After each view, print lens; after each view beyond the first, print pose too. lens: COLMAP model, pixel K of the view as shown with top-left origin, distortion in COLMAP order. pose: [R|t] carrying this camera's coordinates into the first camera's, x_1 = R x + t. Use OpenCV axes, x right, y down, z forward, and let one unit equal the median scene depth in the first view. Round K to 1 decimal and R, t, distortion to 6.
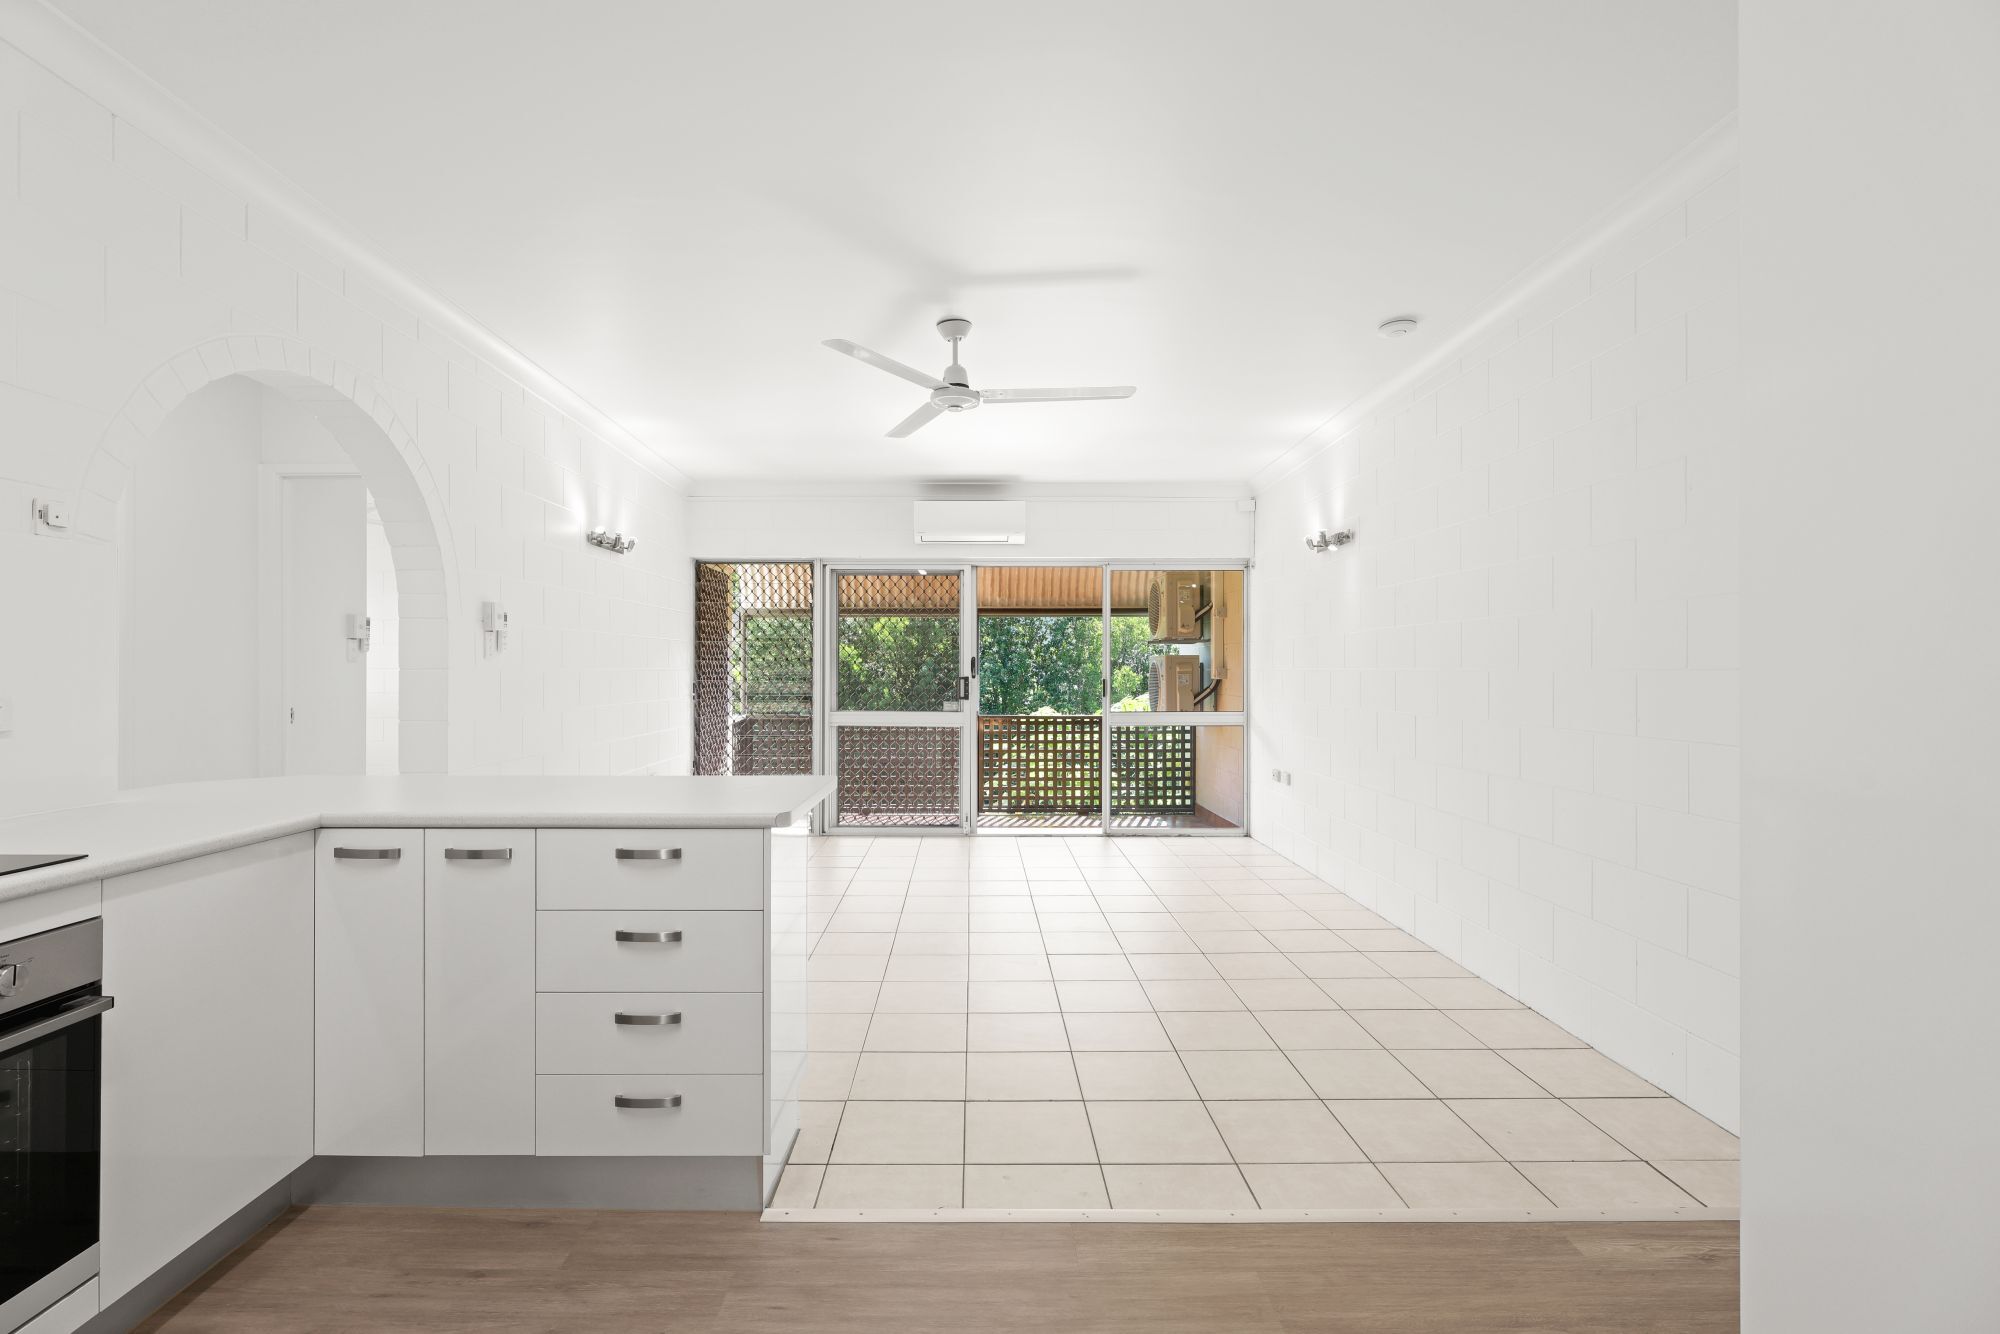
lens RADIAL K [[923.9, 0, 1000.0], [0, 923.9, 667.0], [0, 0, 1]] dist [-0.000075, 0.000102]
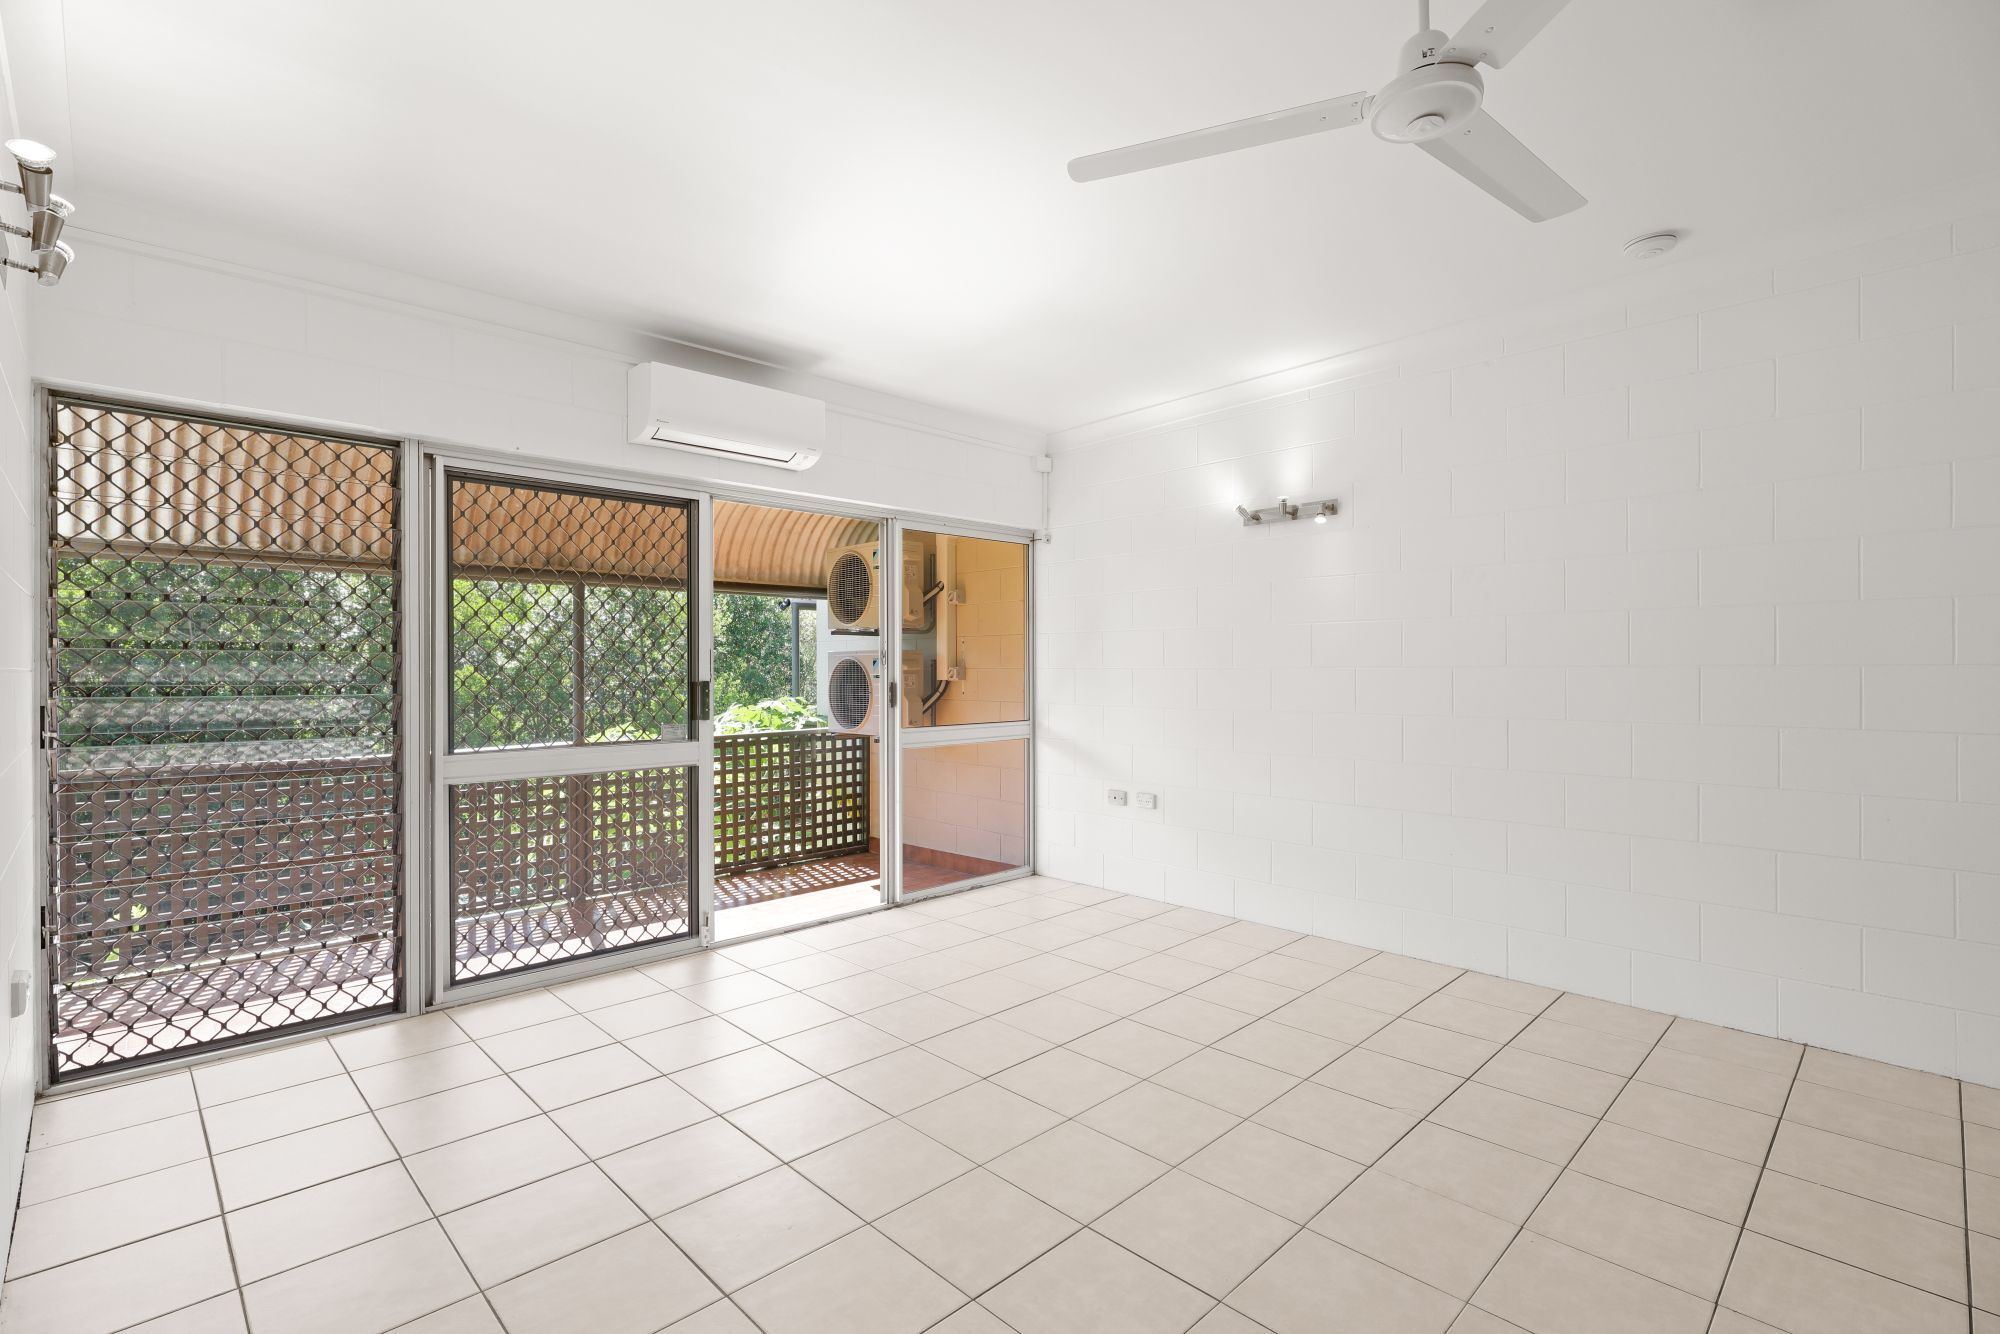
lens RADIAL K [[908.3, 0, 1000.0], [0, 908.3, 667.0], [0, 0, 1]] dist [0.021795, -0.000030]
pose [[0.729653, -0.002396, 0.683813, -0.296882], [0.002696, 0.999996, 0.000627, 0.001439], [-0.683812, 0.001387, 0.729657, 0.440208]]
